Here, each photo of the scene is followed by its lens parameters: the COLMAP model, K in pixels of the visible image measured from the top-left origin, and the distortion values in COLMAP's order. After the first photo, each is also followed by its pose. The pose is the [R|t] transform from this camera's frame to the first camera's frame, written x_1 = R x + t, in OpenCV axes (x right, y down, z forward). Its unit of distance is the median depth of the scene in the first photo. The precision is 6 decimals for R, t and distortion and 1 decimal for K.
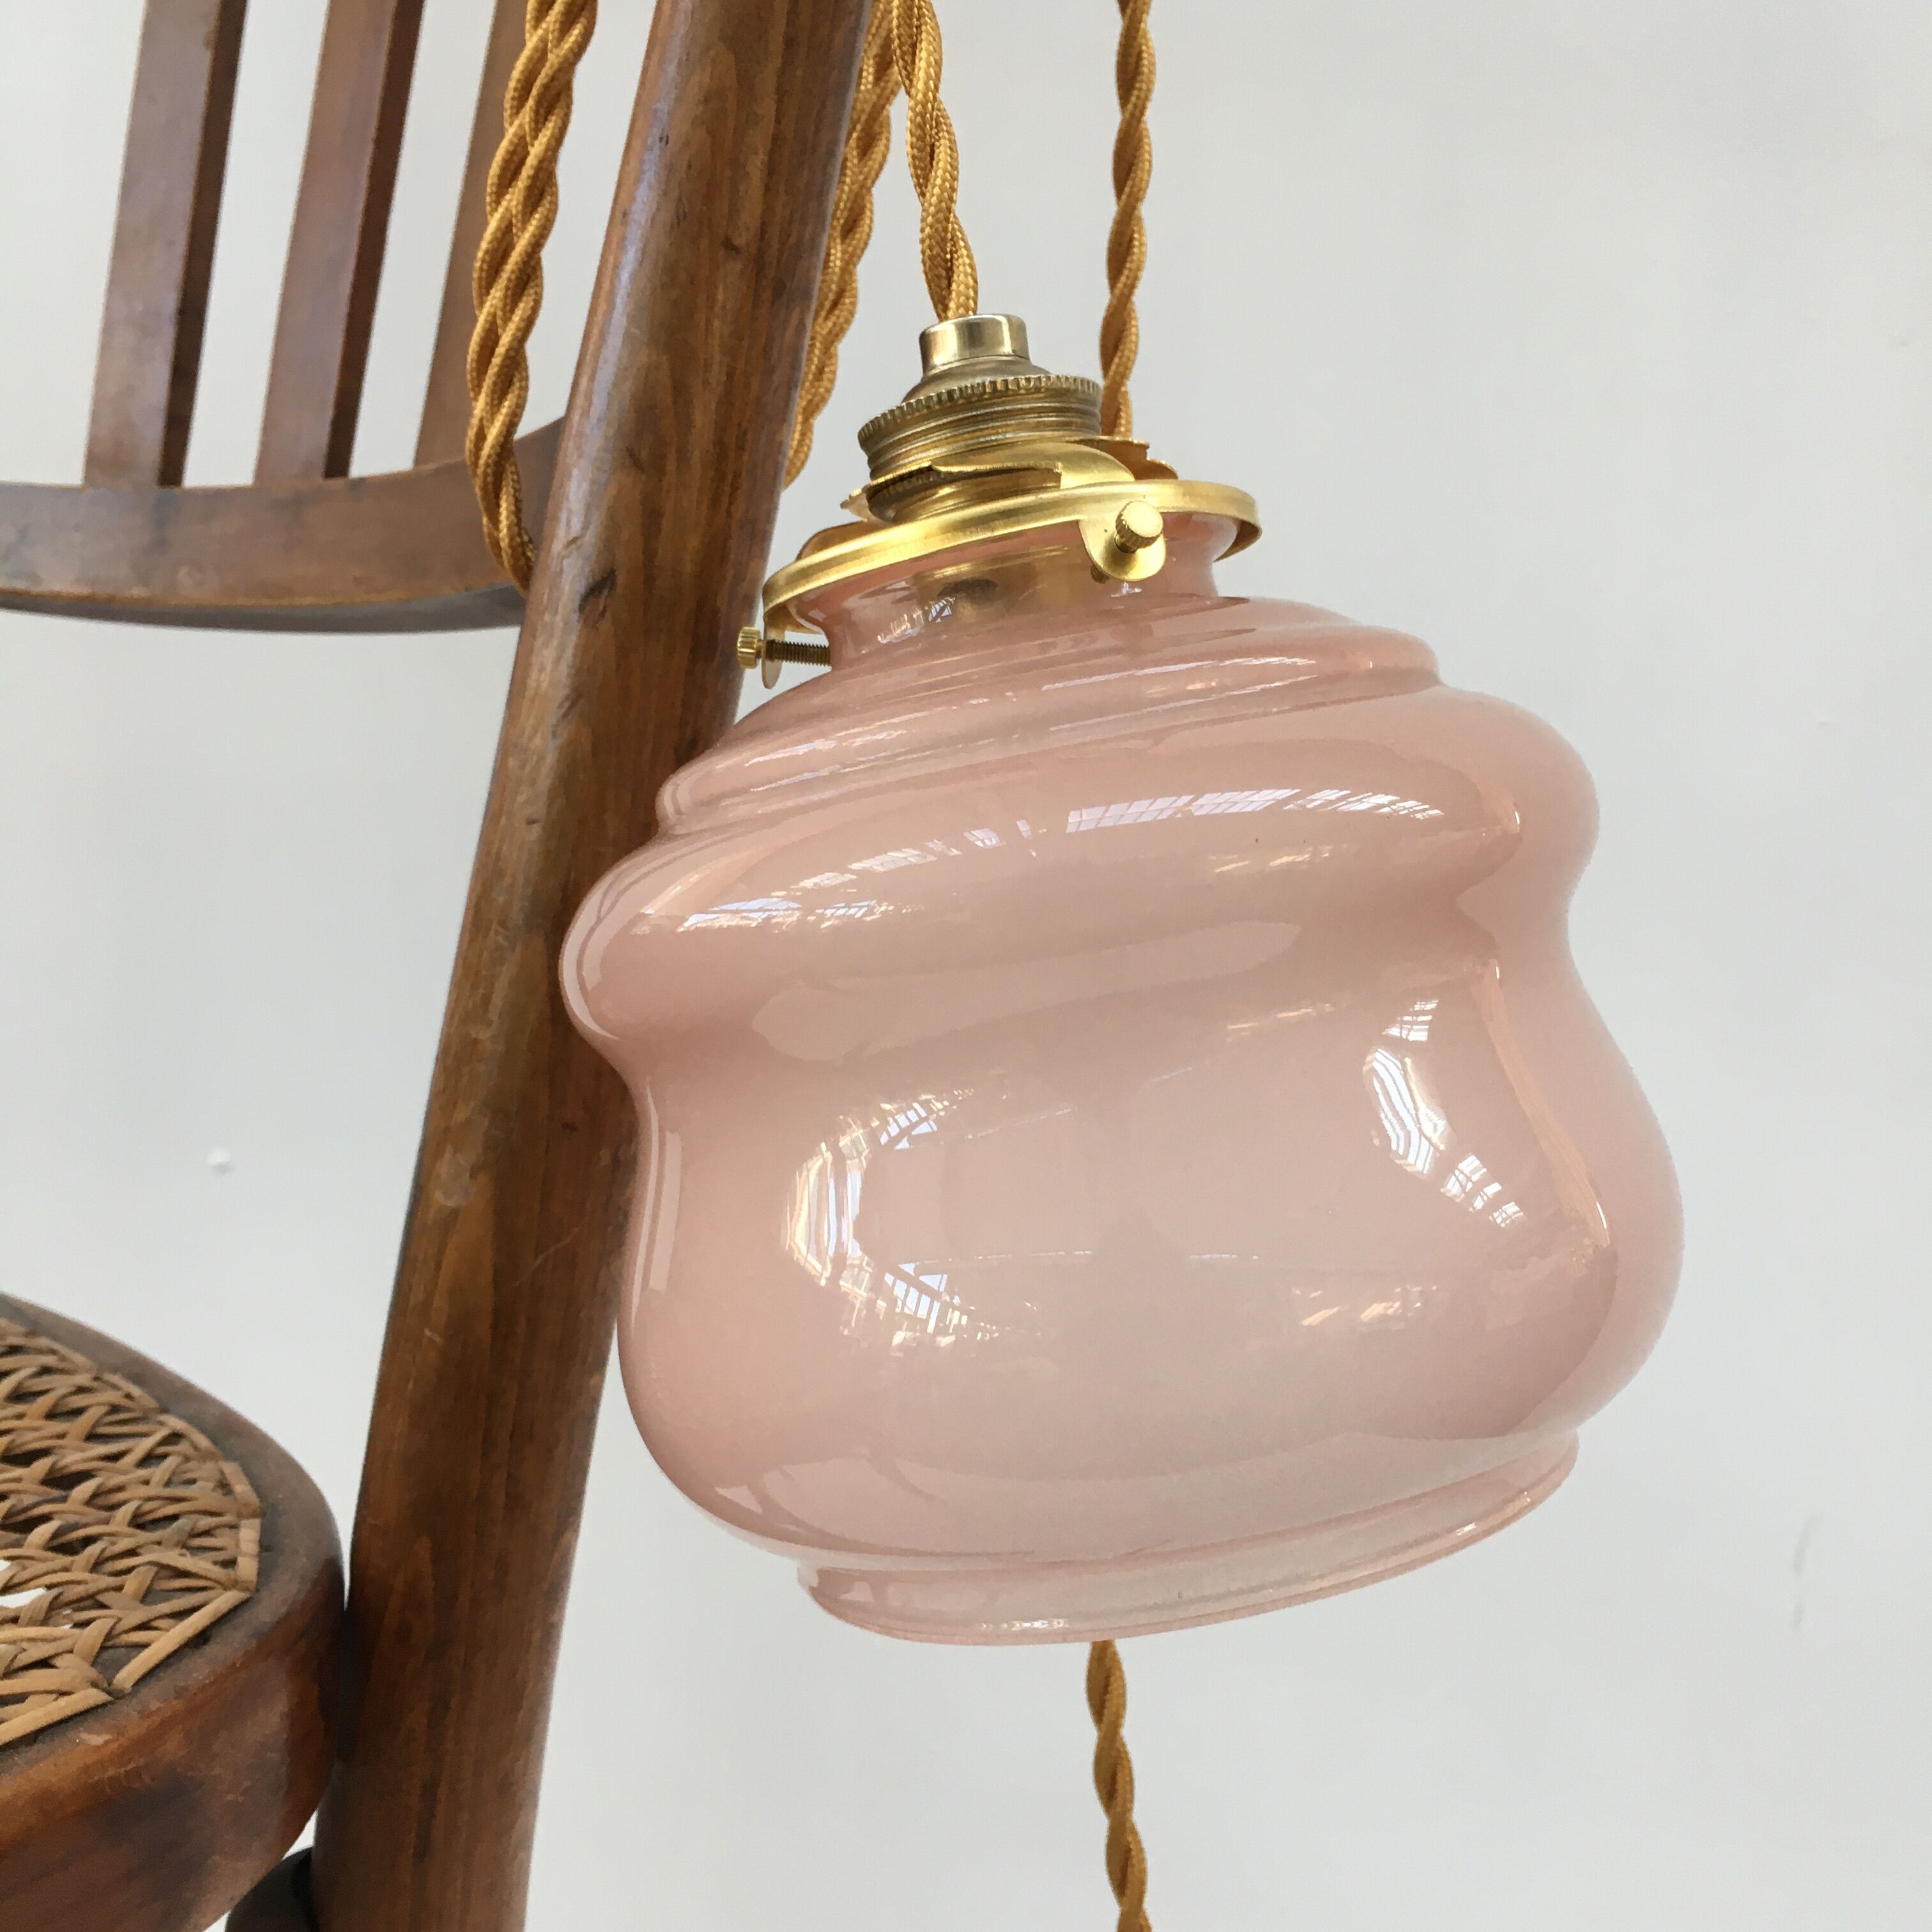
lens RADIAL K [[2217.2, 0, 966.0], [0, 2217.2, 966.0], [0, 0, 1]] dist [0.009285, -0.030385]
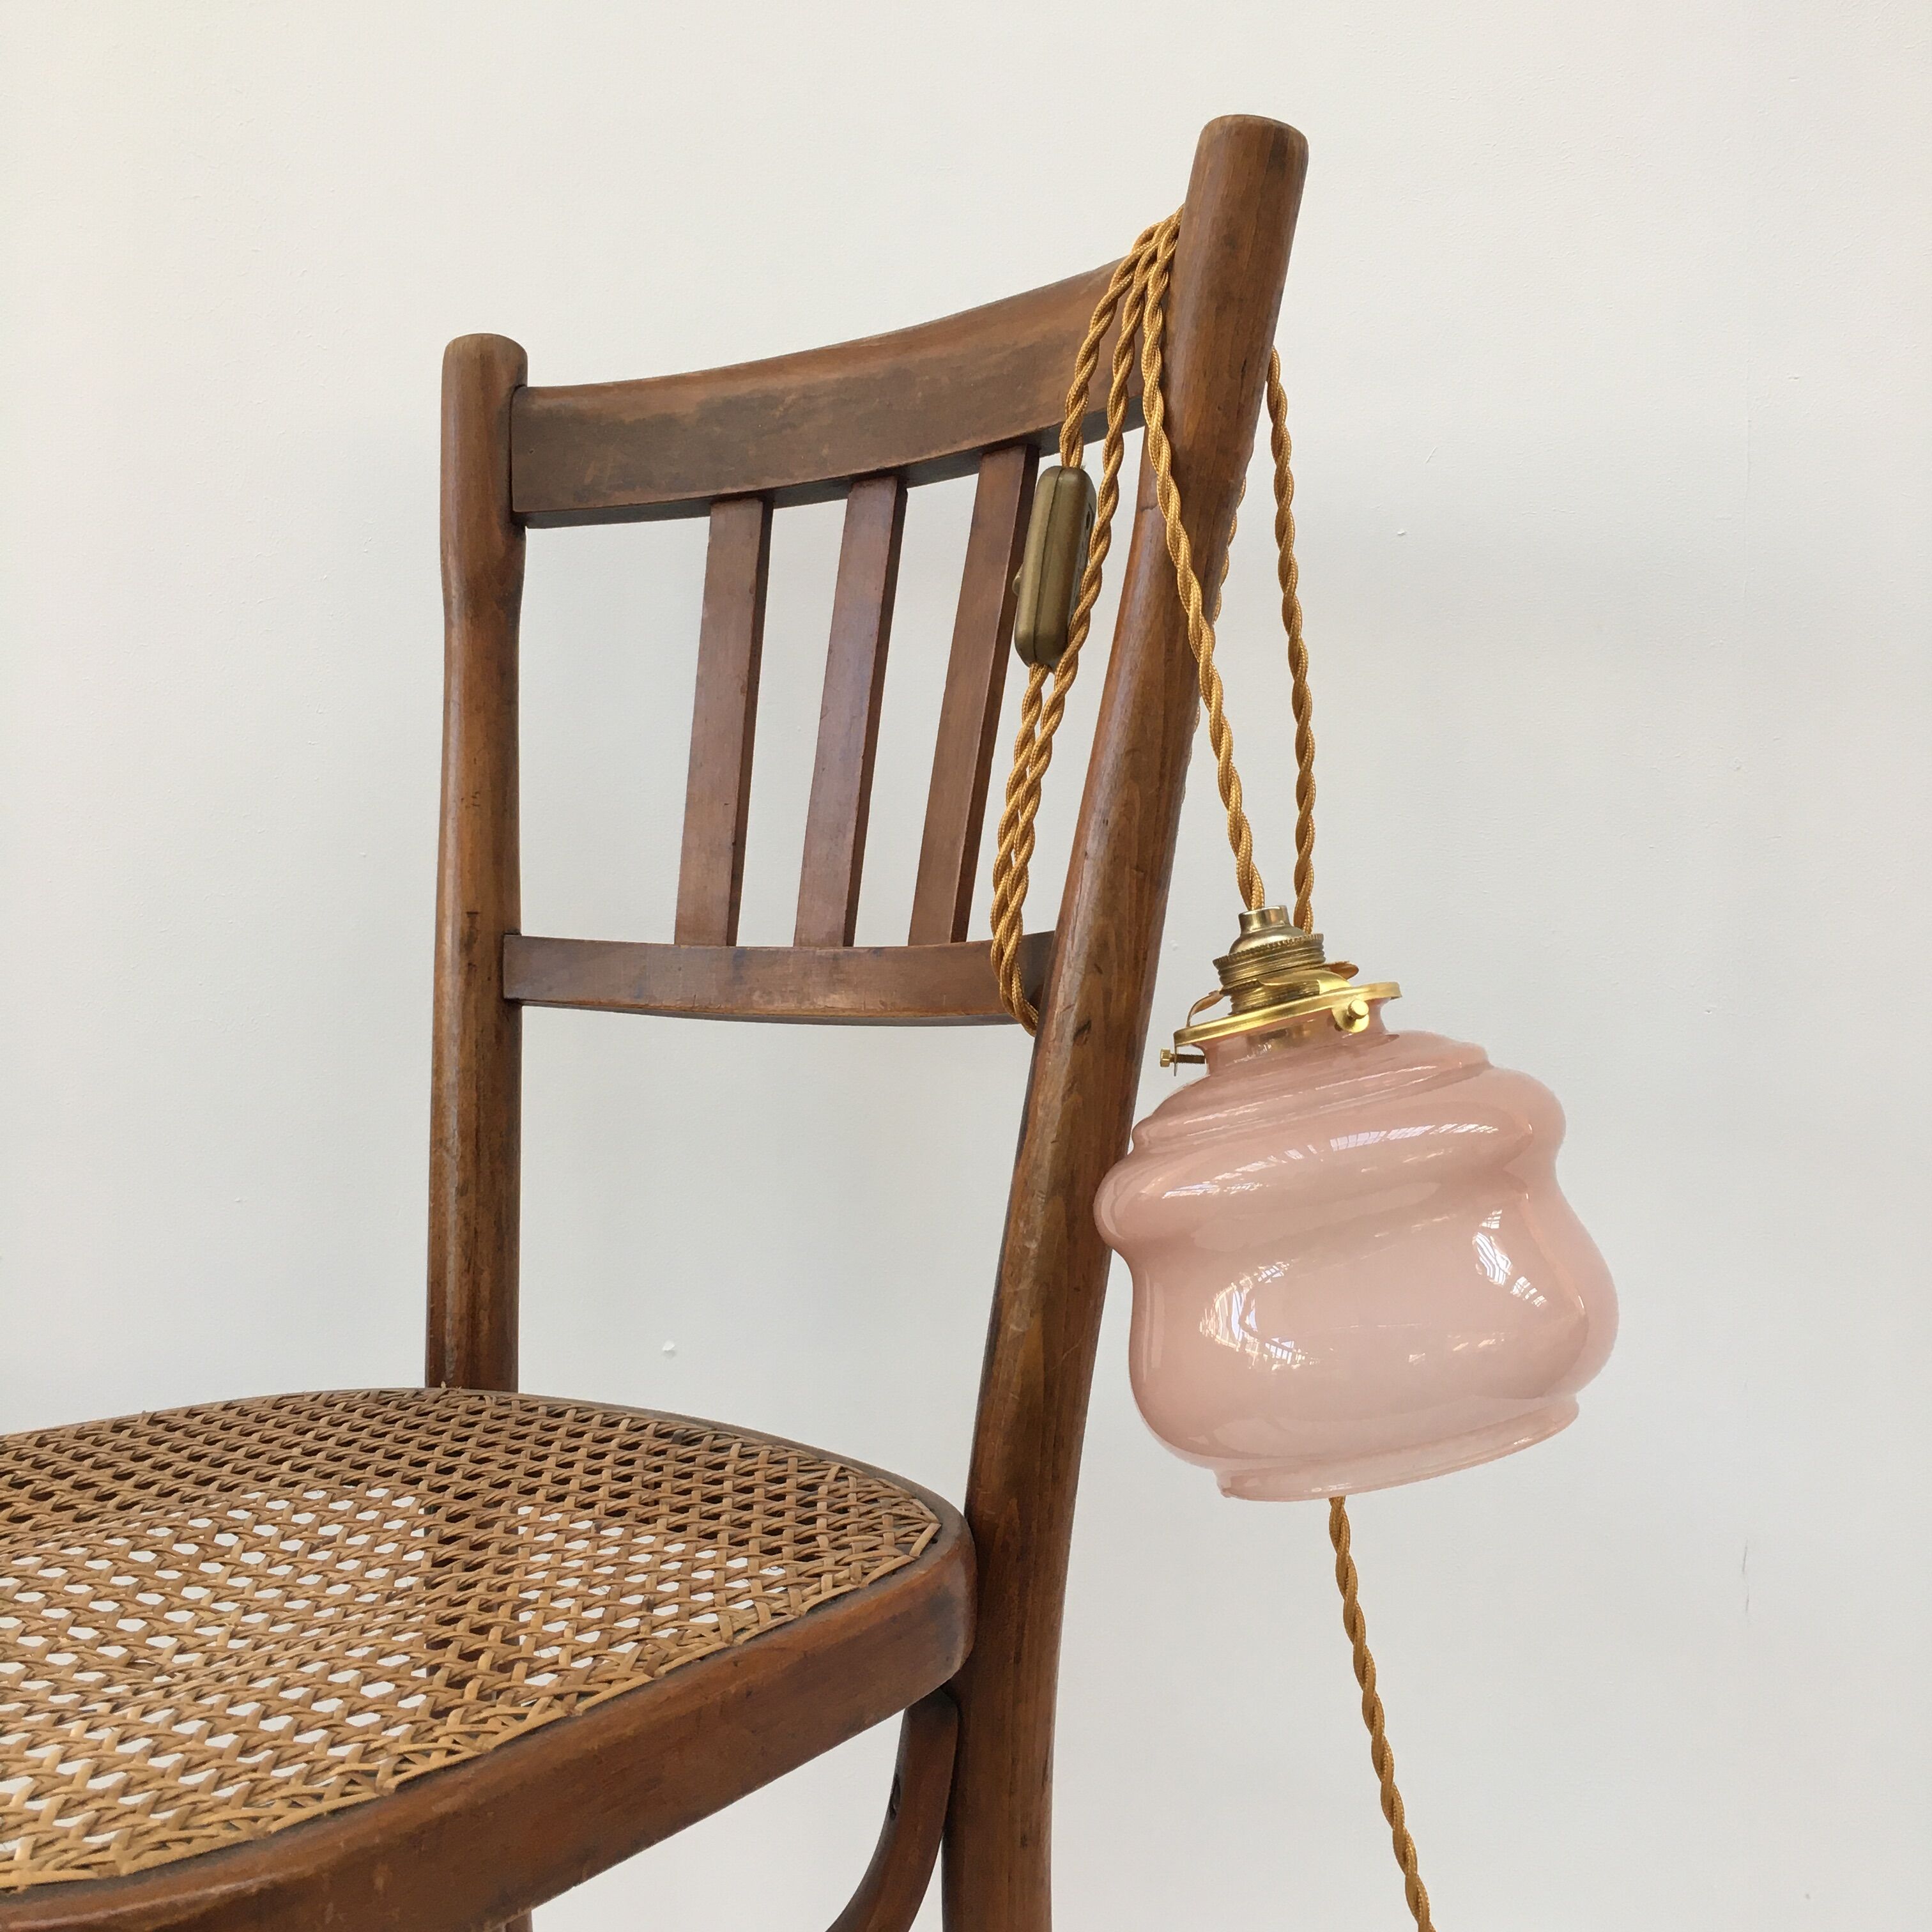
lens RADIAL K [[2201.2, 0, 937.7], [0, 2201.2, 969.4], [0, 0, 1]] dist [0.050596, 0.007858]
pose [[0.998838, -0.048011, -0.004118, -0.285441], [0.047399, 0.994304, -0.095466, -0.033931], [0.008678, 0.095160, 0.995424, -1.068264]]
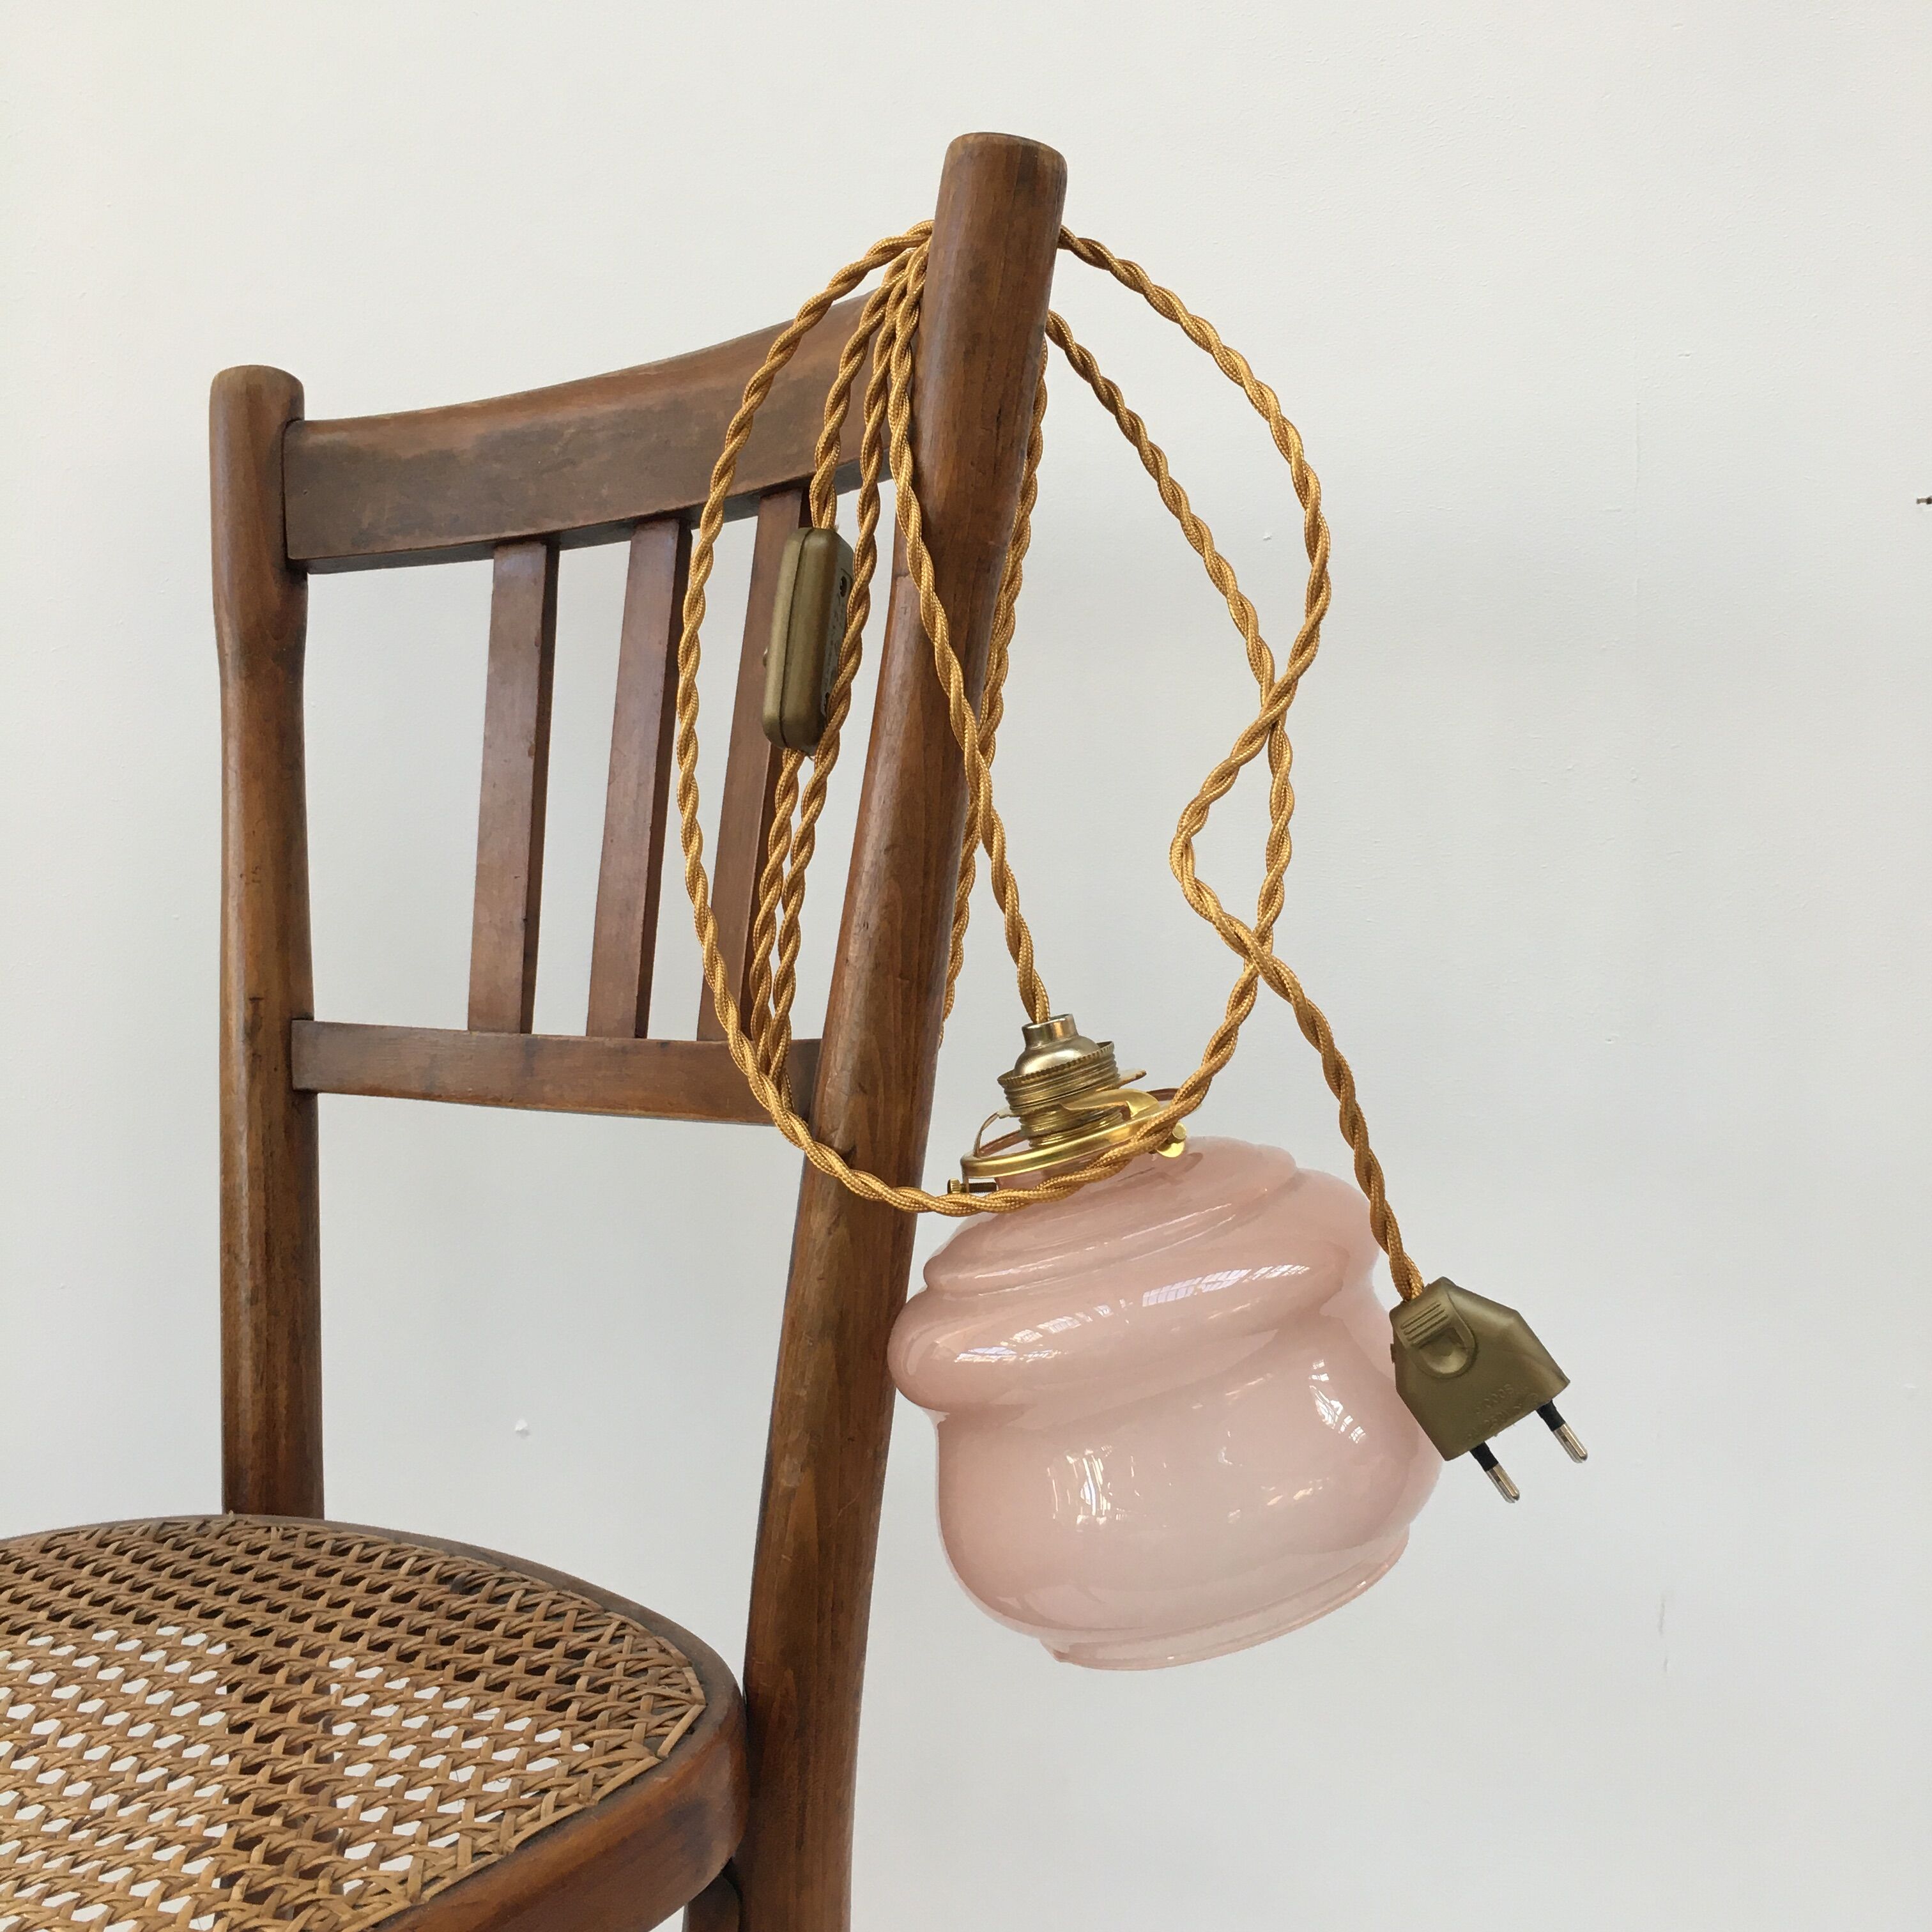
lens RADIAL K [[2201.2, 0, 937.7], [0, 2201.2, 969.4], [0, 0, 1]] dist [0.050596, 0.007858]
pose [[0.996440, -0.081480, -0.021631, -0.033317], [0.080062, 0.994990, -0.059881, -0.206226], [0.026402, 0.057936, 0.997971, -0.888382]]
